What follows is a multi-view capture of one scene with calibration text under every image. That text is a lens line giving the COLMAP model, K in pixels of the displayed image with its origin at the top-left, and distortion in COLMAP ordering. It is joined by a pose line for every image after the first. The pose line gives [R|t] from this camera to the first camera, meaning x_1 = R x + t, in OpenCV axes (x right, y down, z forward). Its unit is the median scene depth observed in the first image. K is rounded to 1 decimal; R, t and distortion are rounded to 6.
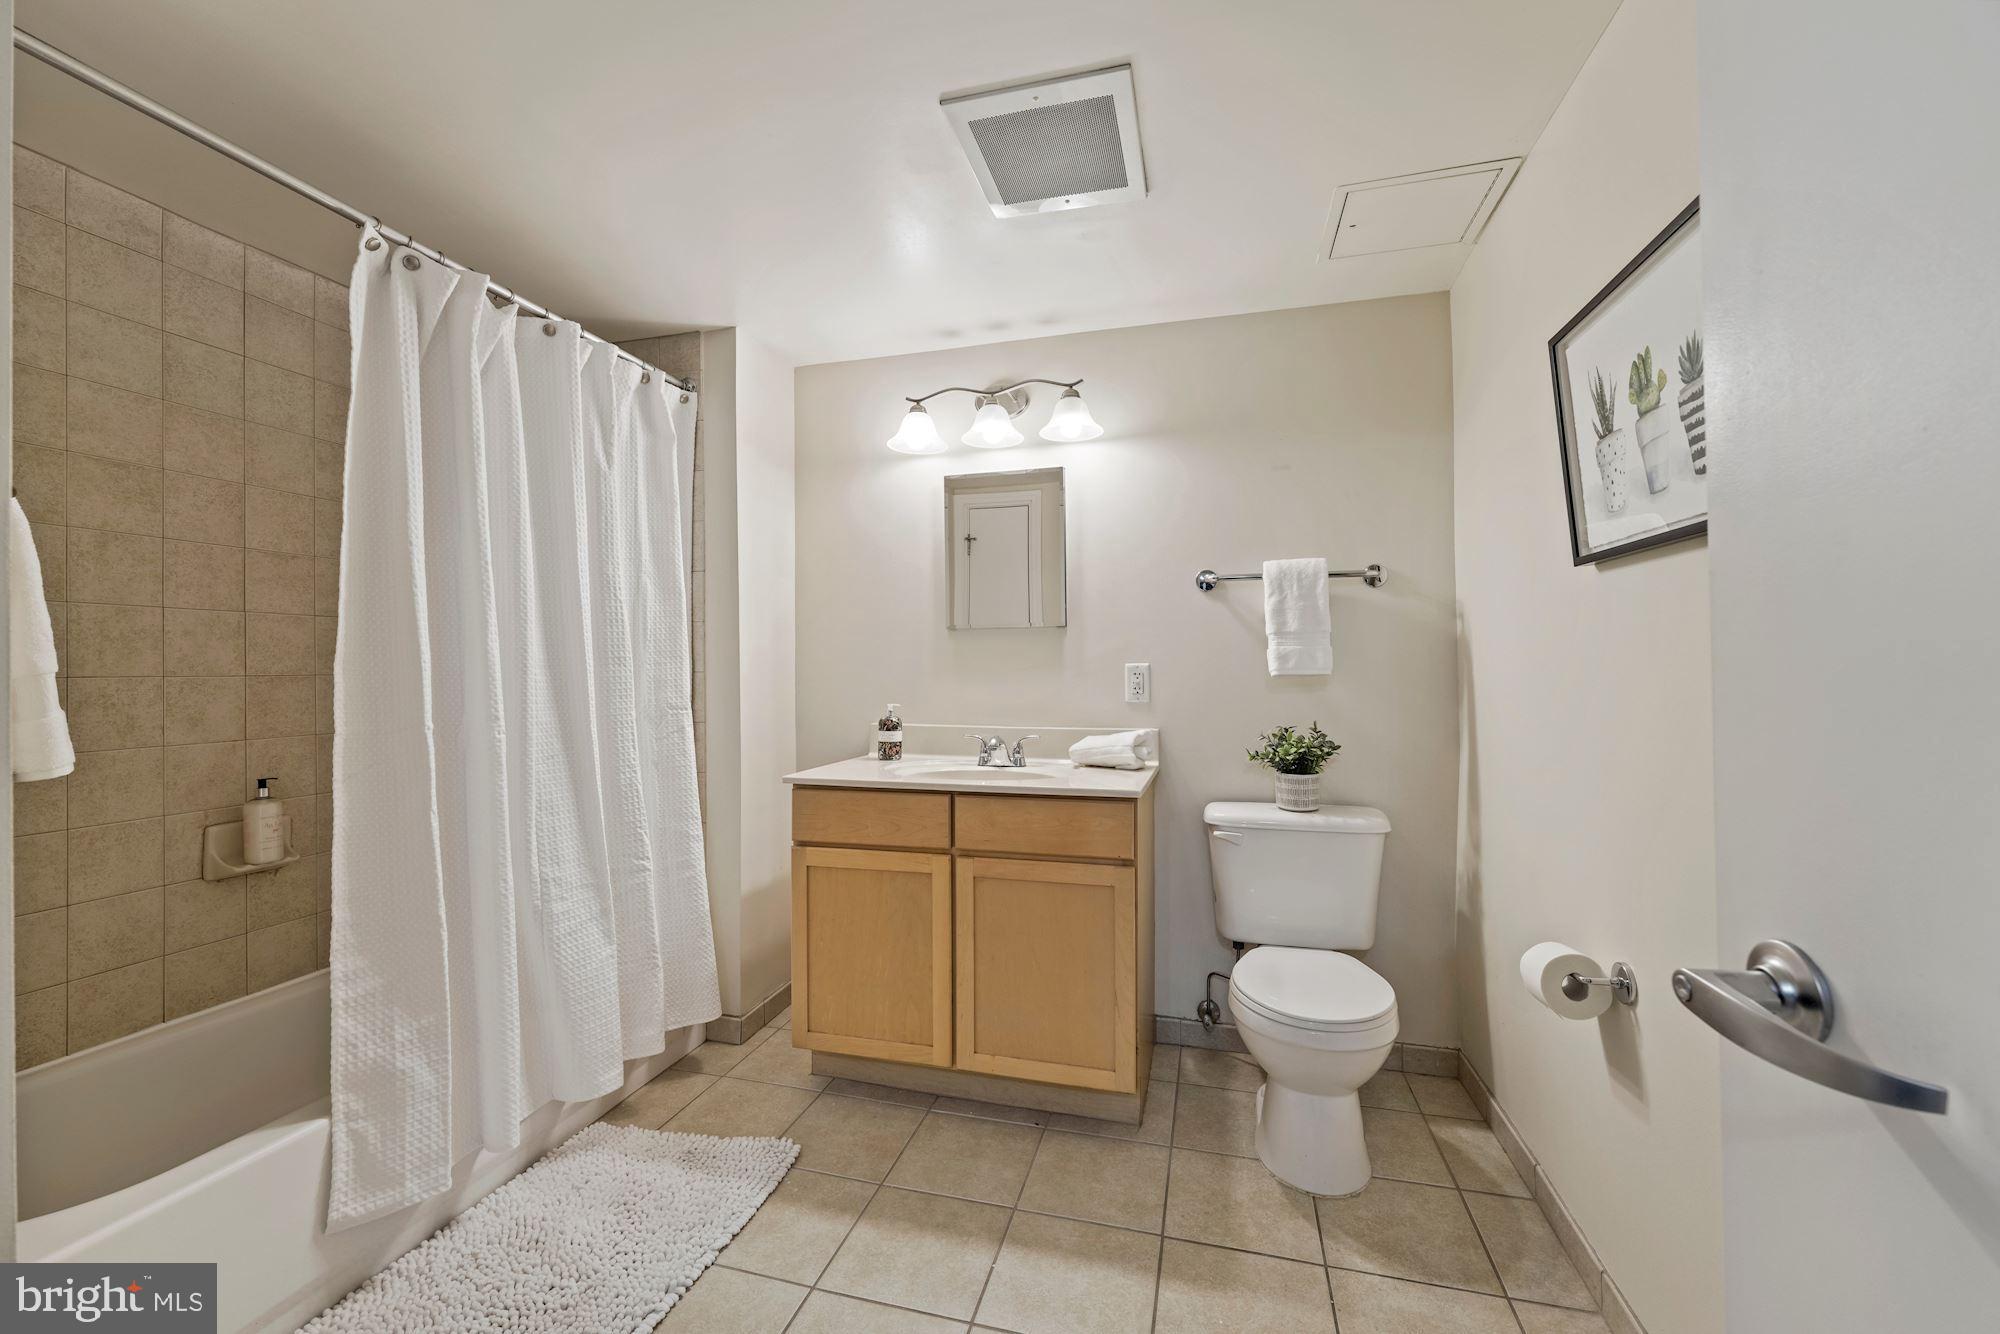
lens RADIAL K [[793.3, 0, 1006.2], [0, 793.3, 662.1], [0, 0, 1]] dist [-0.000329, -0.000092]
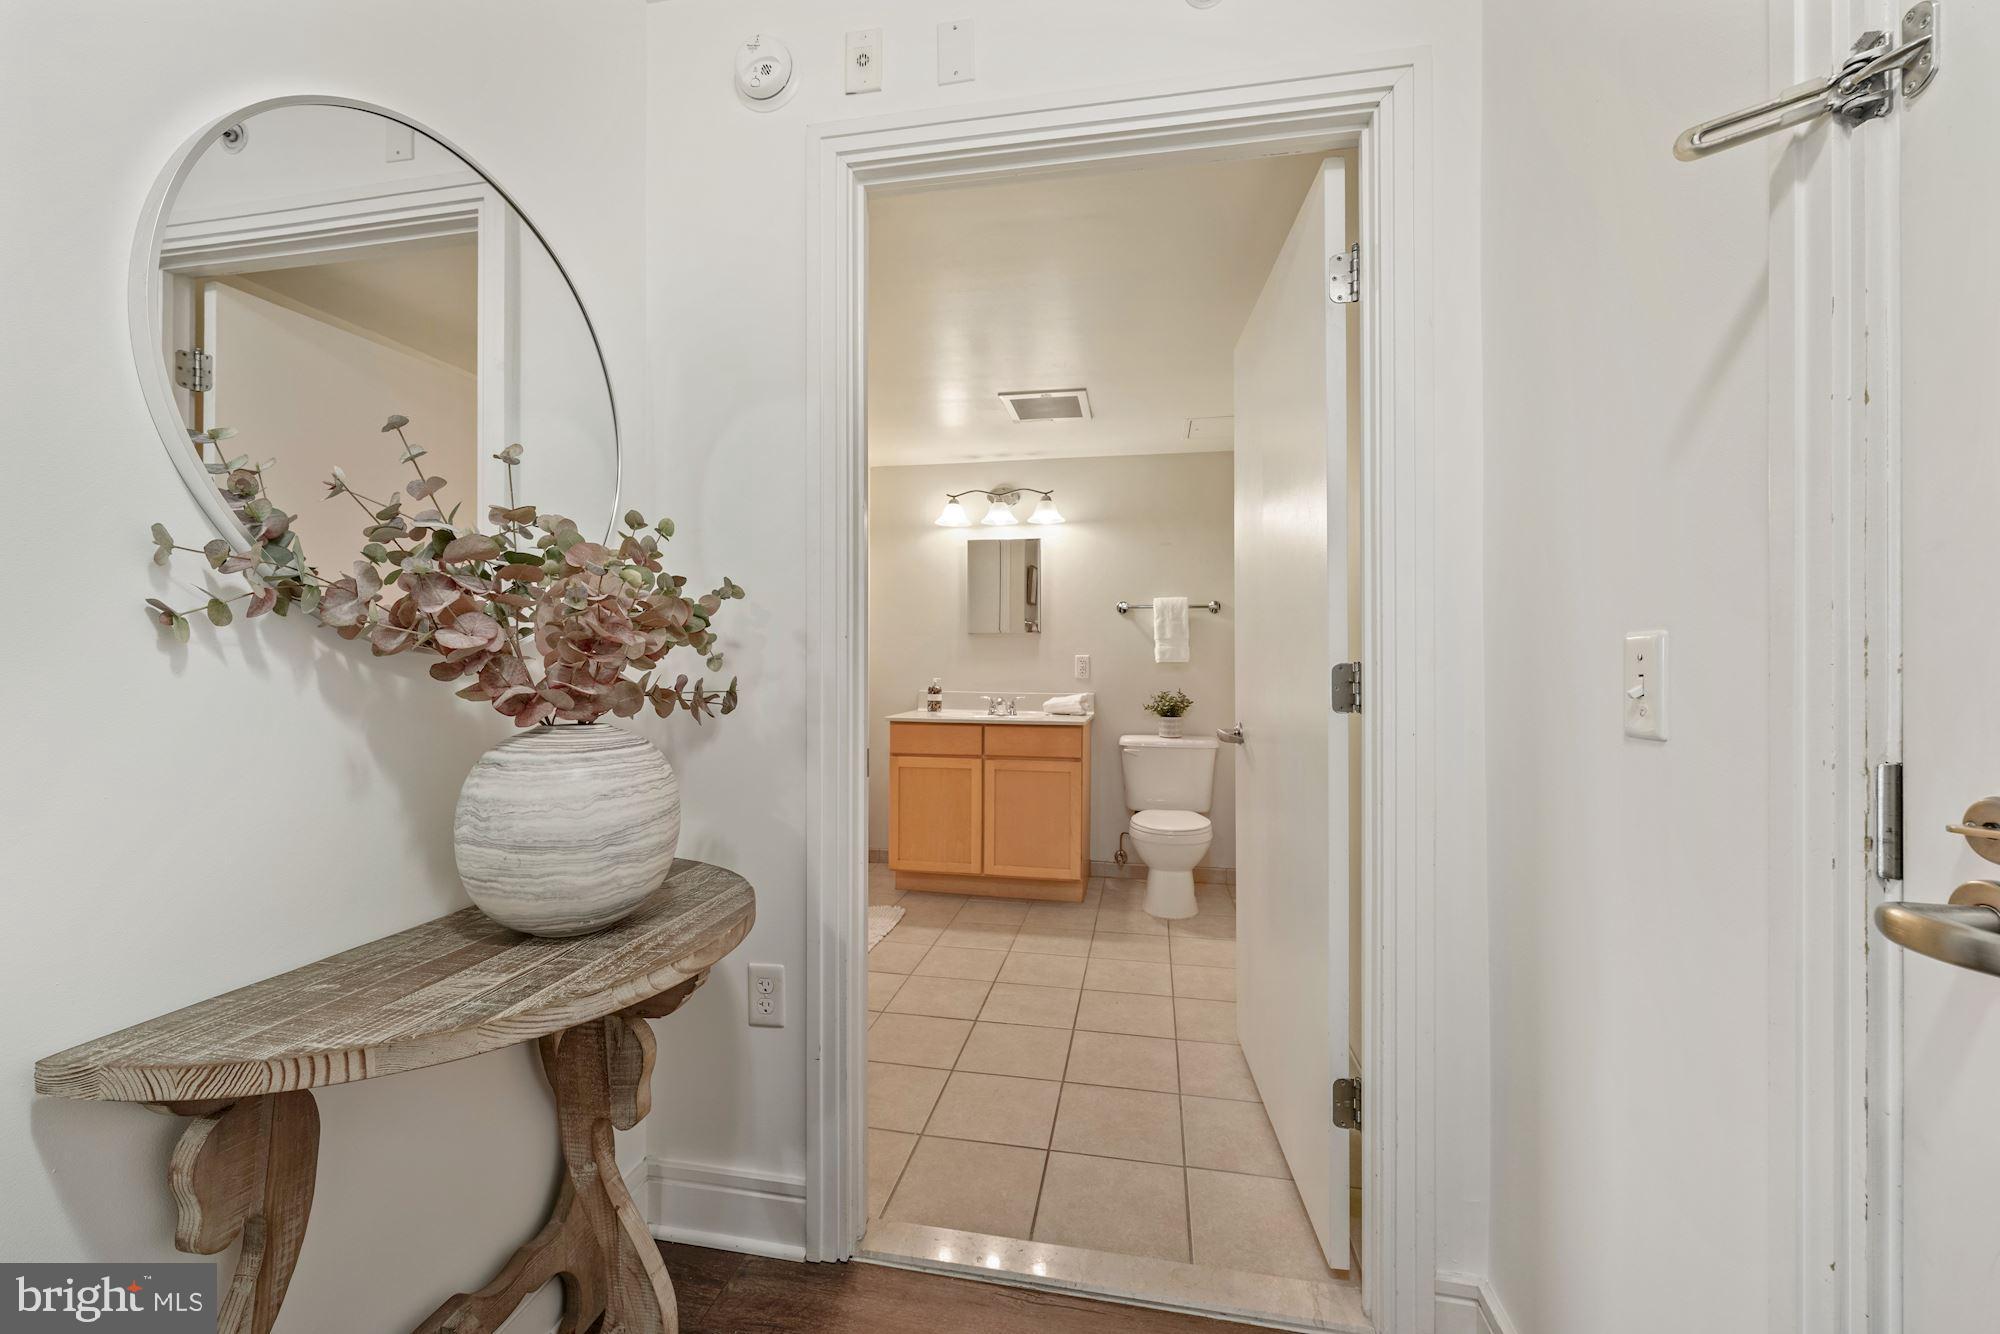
lens RADIAL K [[793.3, 0, 1006.2], [0, 793.3, 662.1], [0, 0, 1]] dist [-0.000329, -0.000092]
pose [[0.996696, 0.008388, 0.080783, -0.150424], [-0.009455, 0.999873, 0.012839, -0.003921], [-0.080665, -0.013560, 0.996649, -0.762591]]
